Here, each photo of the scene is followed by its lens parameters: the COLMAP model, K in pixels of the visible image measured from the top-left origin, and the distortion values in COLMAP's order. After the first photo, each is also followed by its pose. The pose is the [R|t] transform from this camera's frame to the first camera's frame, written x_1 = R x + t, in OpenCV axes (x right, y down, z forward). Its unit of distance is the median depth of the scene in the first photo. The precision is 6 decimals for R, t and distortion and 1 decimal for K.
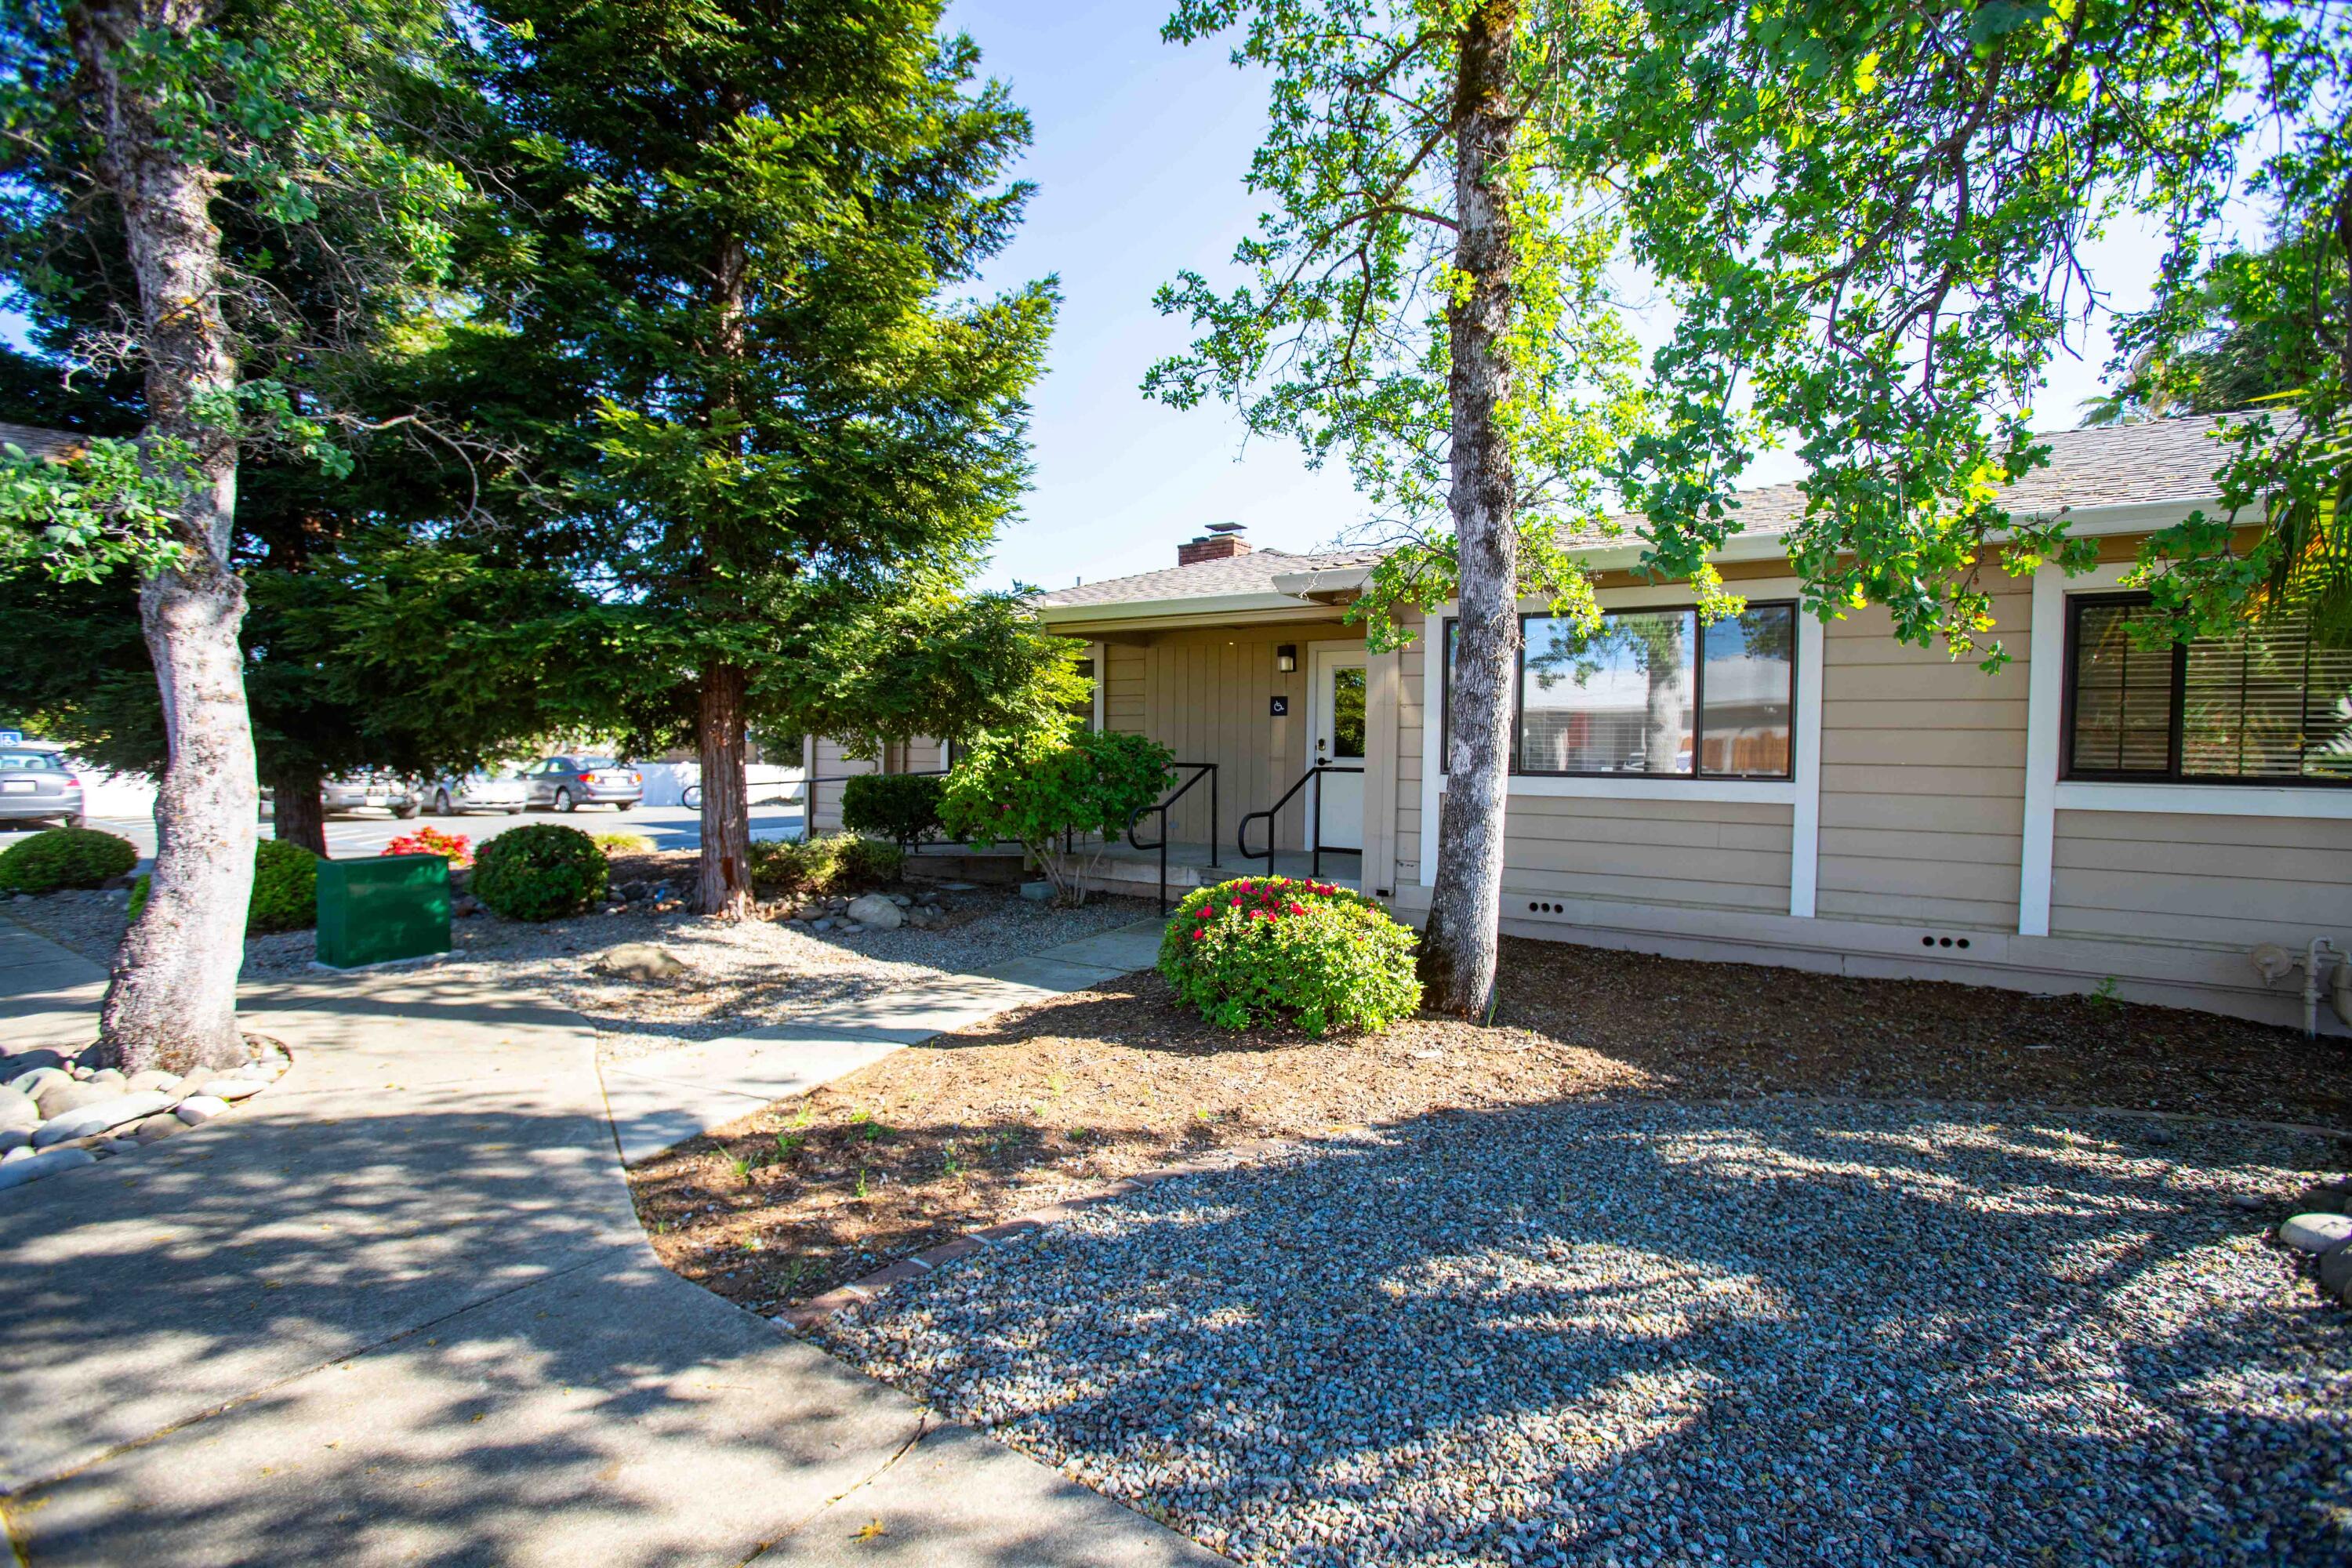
lens RADIAL K [[1073.6, 0, 1176.0], [0, 1073.6, 784.0], [0, 0, 1]] dist [-0.073927, 0.030774]
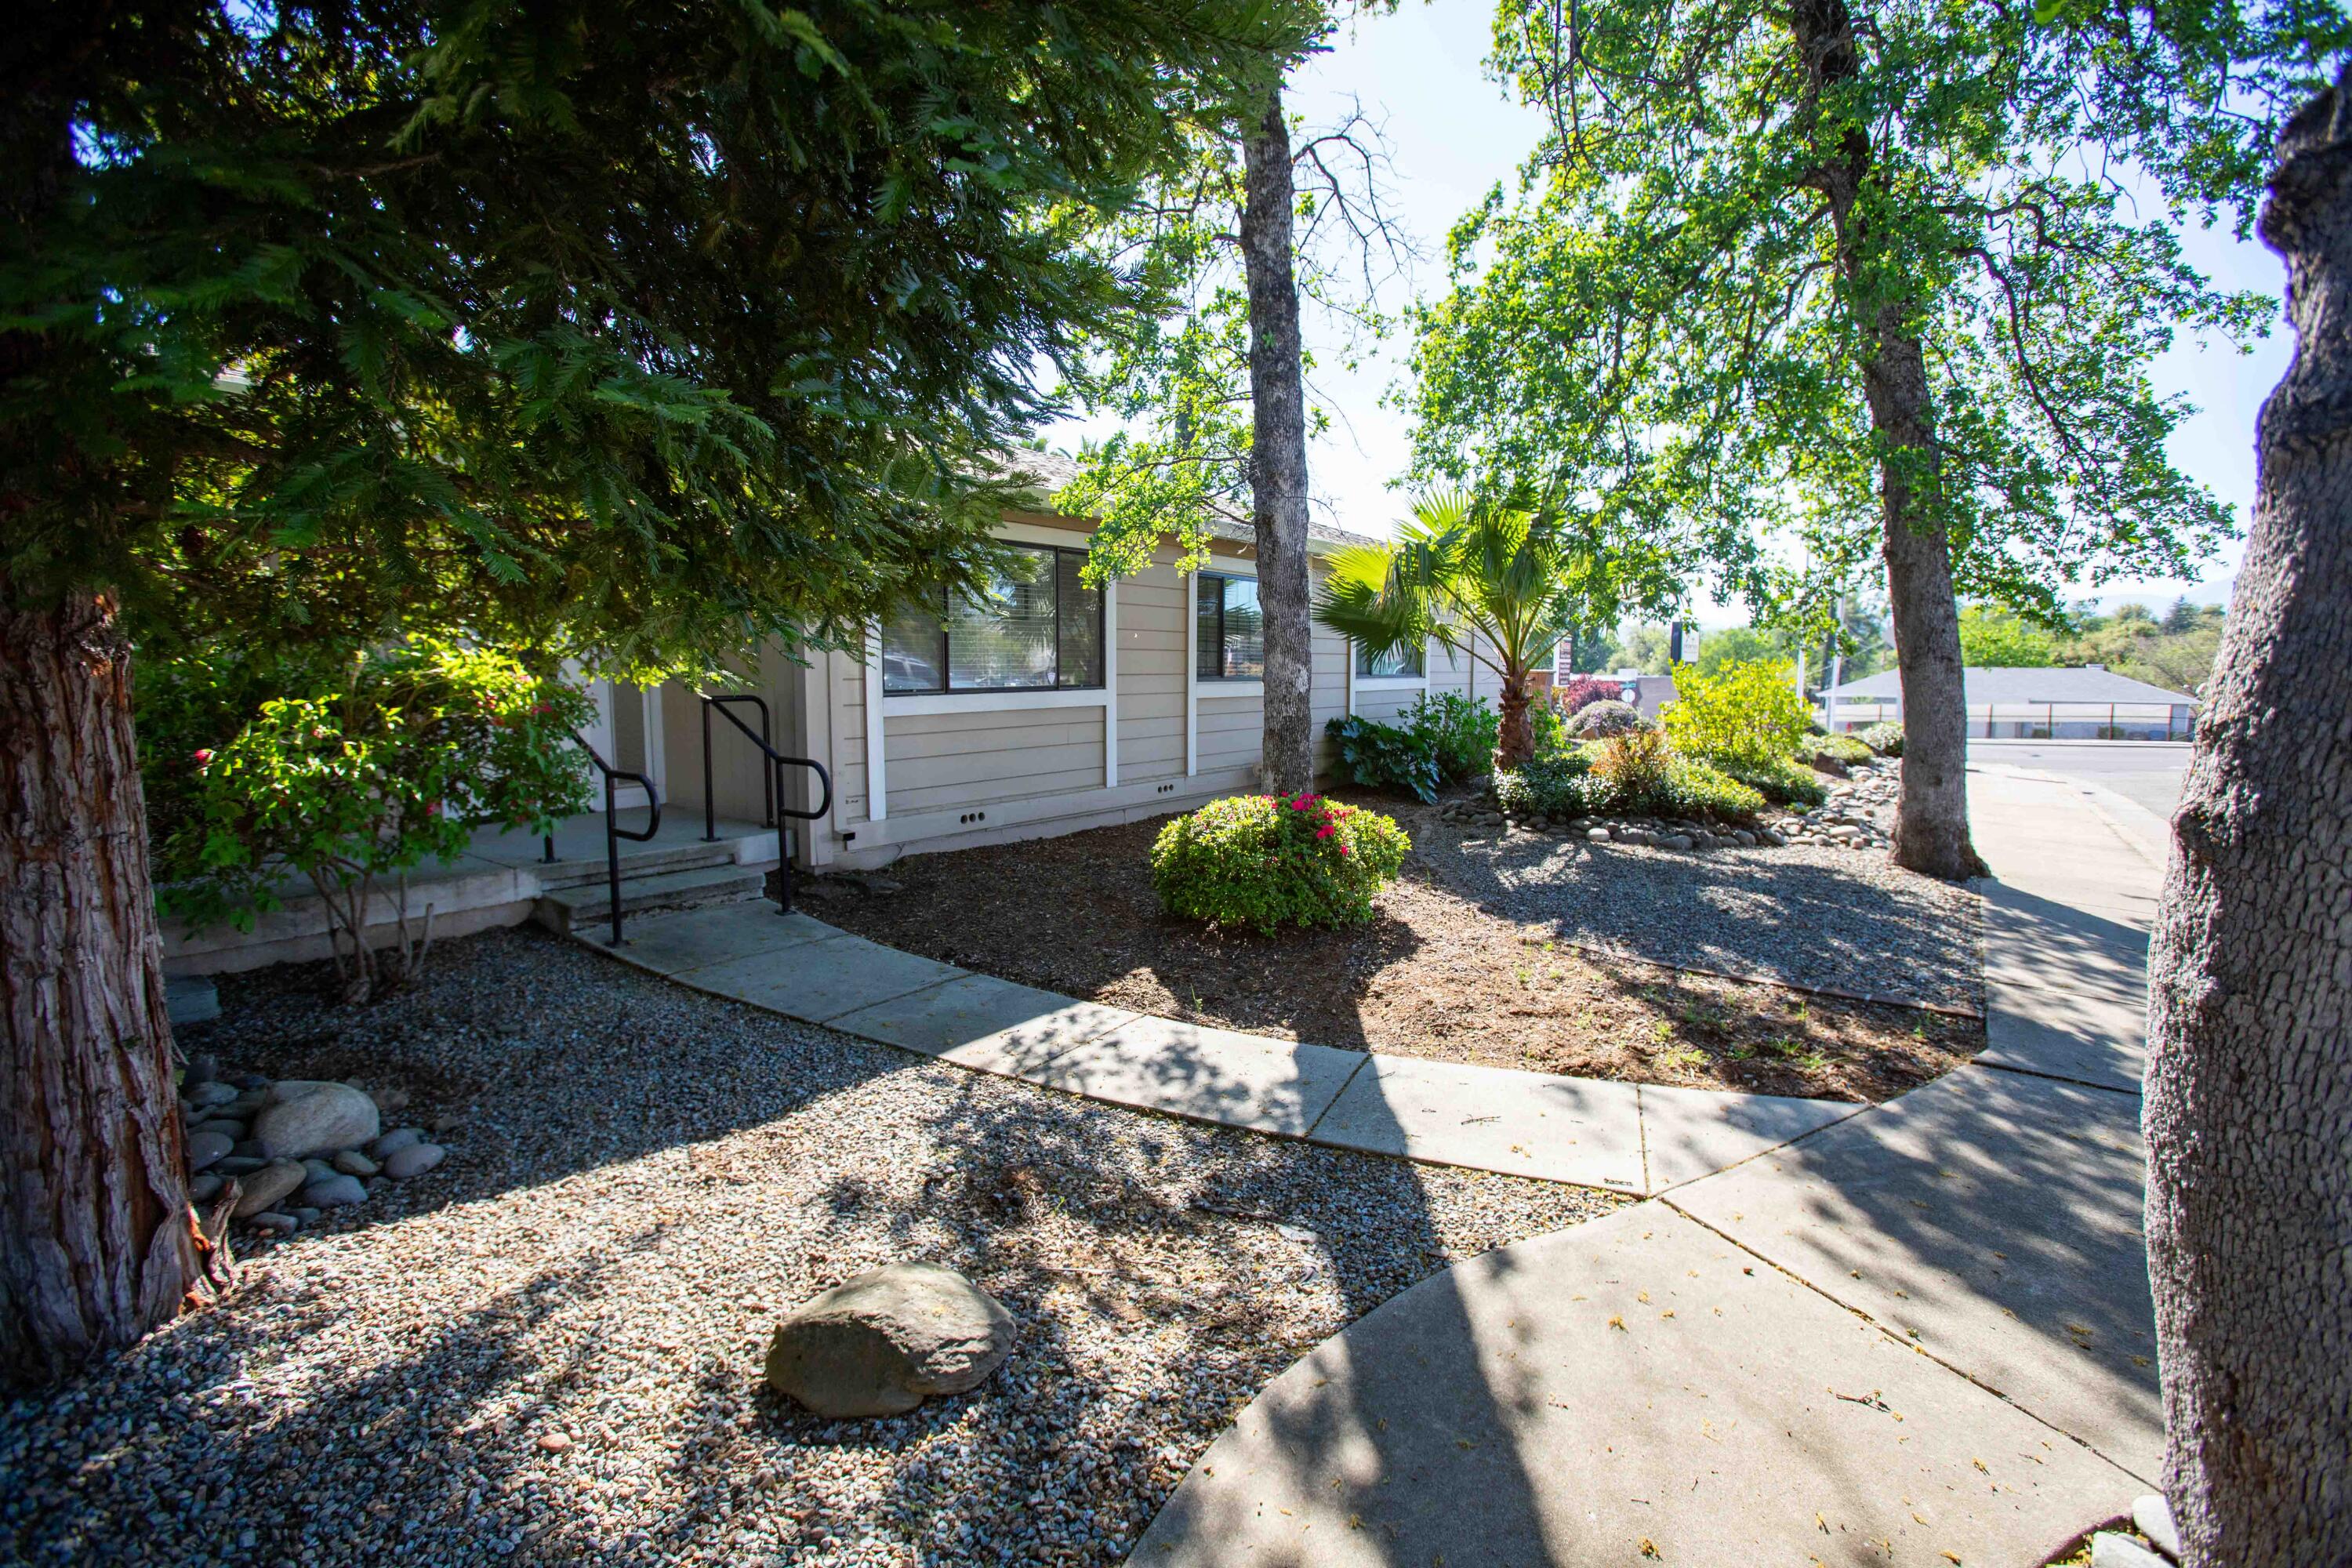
lens RADIAL K [[1073.6, 0, 1176.0], [0, 1073.6, 784.0], [0, 0, 1]] dist [-0.073927, 0.030774]
pose [[0.045018, -0.124687, 0.991174, -0.882252], [0.029139, 0.991922, 0.123457, -0.054236], [-0.998561, 0.023324, 0.048288, 0.942098]]
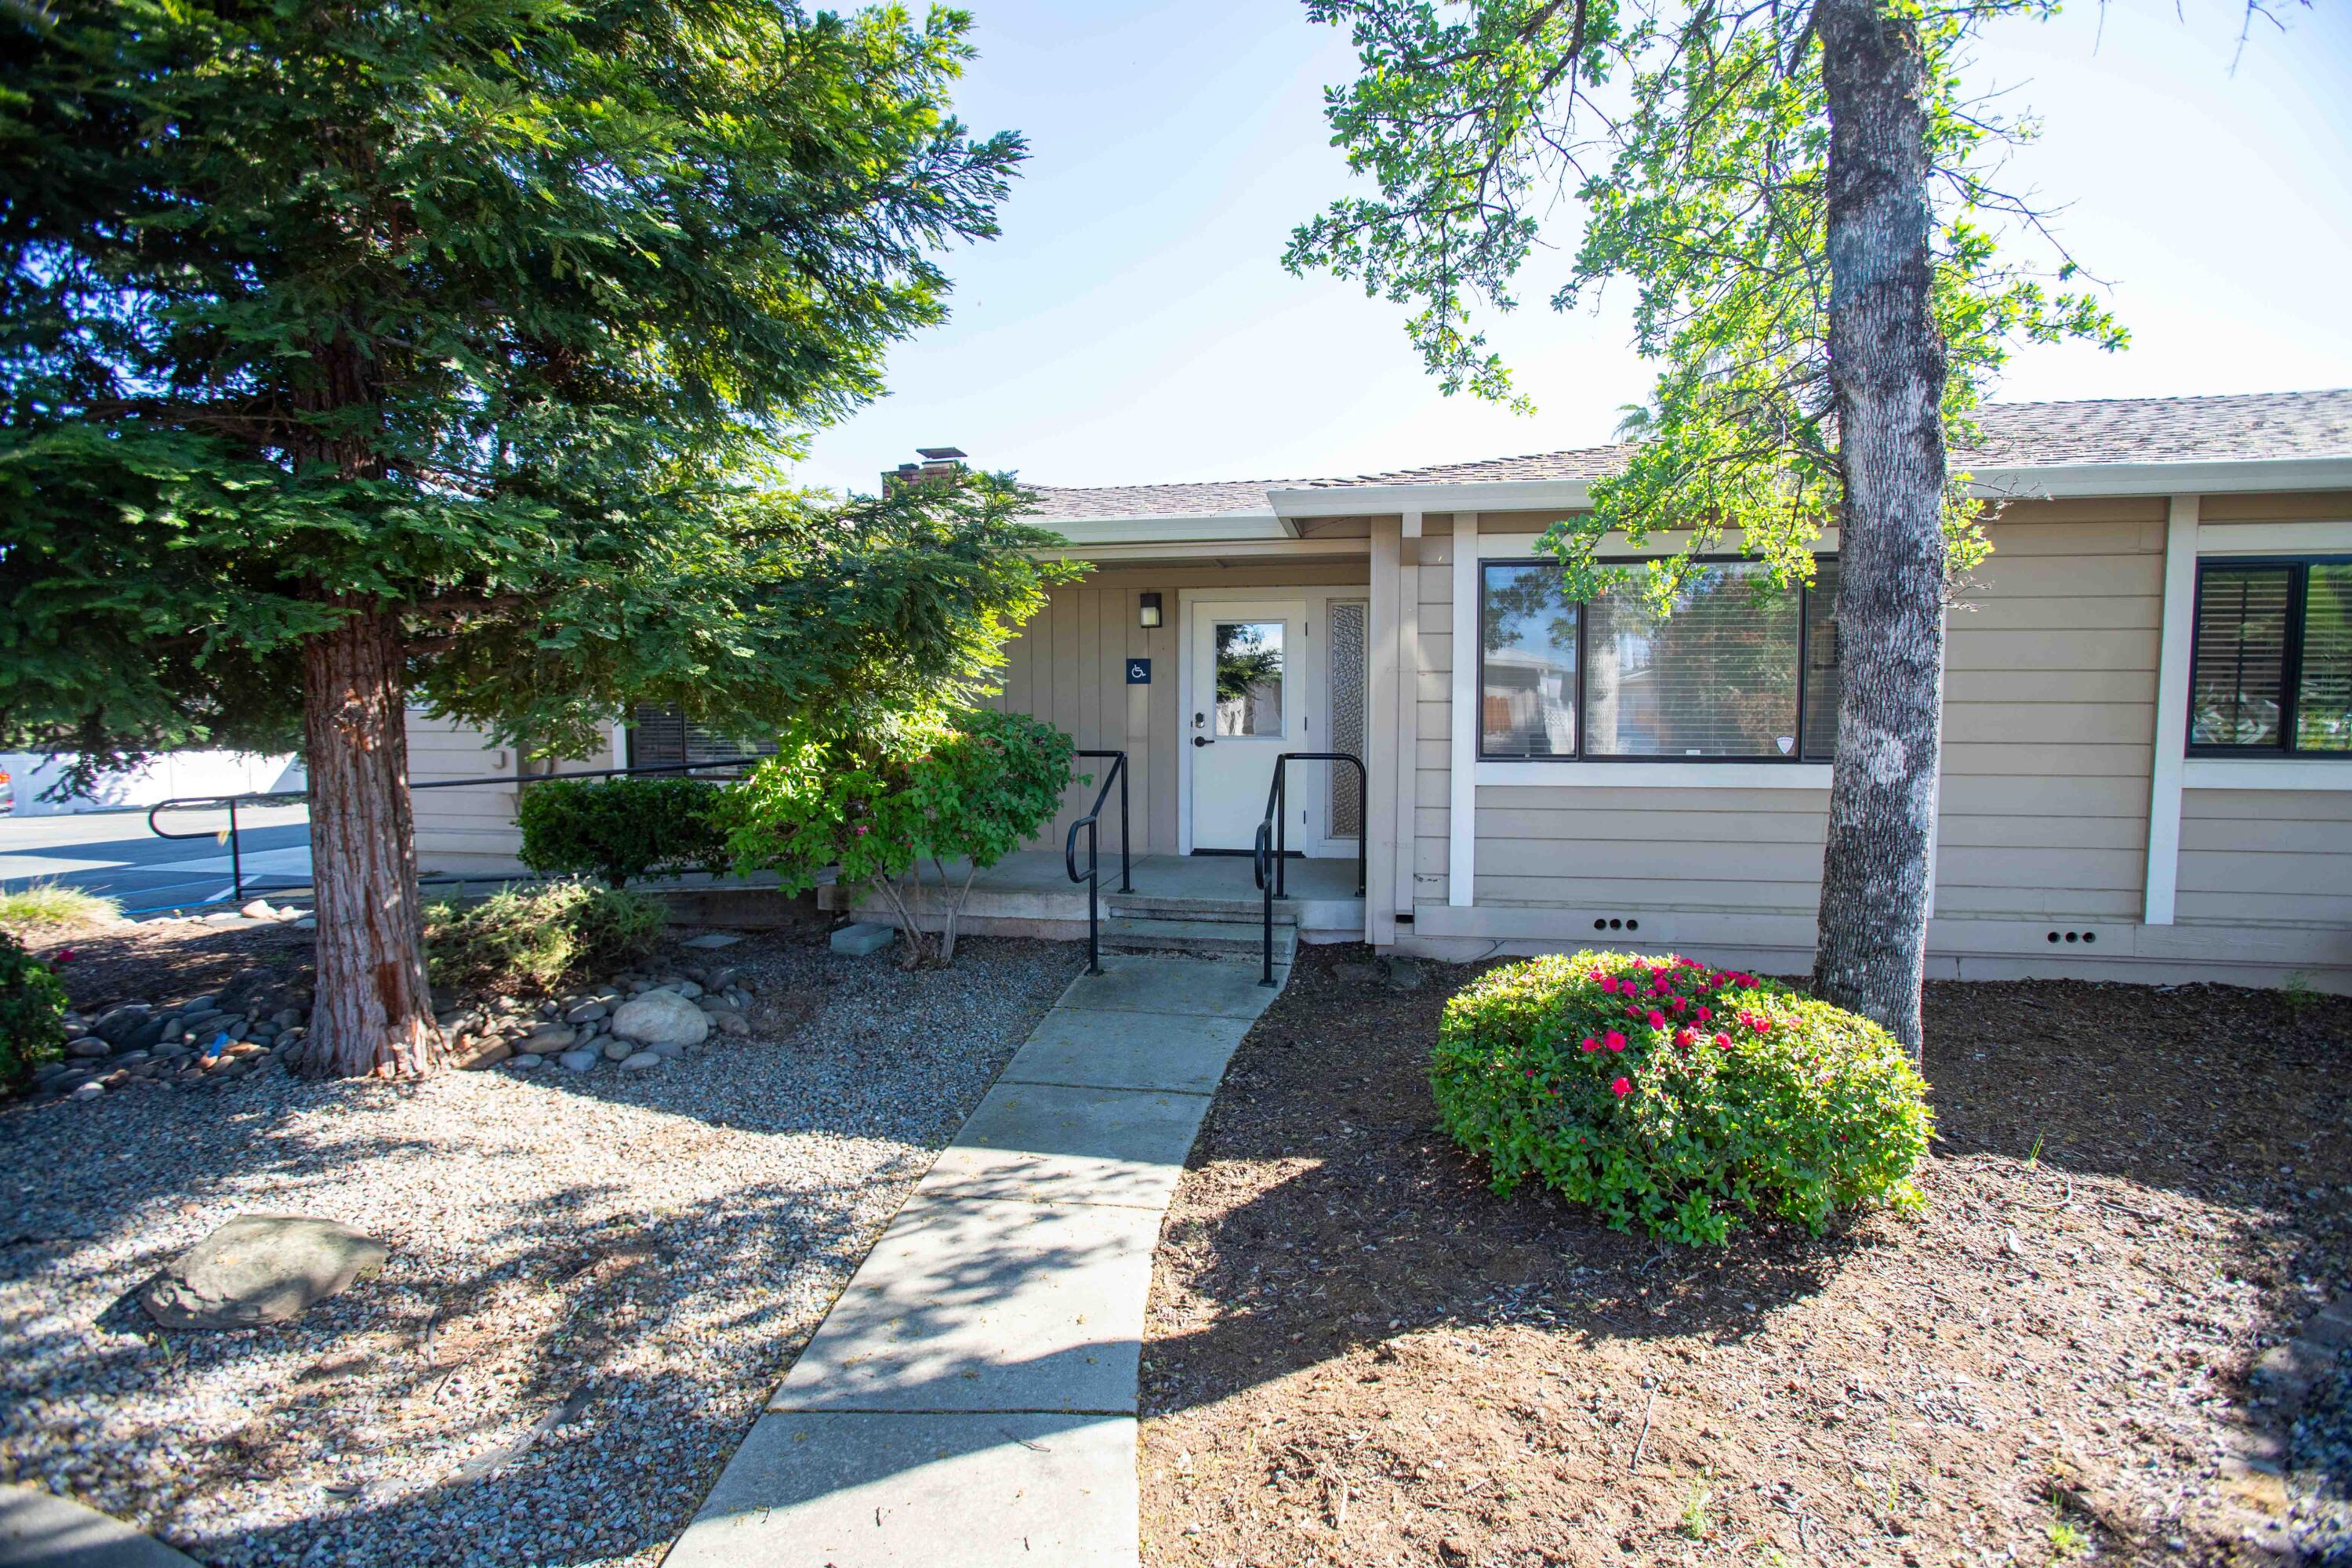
lens RADIAL K [[1073.6, 0, 1176.0], [0, 1073.6, 784.0], [0, 0, 1]] dist [-0.073927, 0.030774]
pose [[0.920315, -0.039215, 0.389208, -0.341141], [0.025367, 0.998851, 0.040656, -0.039951], [-0.390355, -0.027543, 0.920252, 0.495311]]
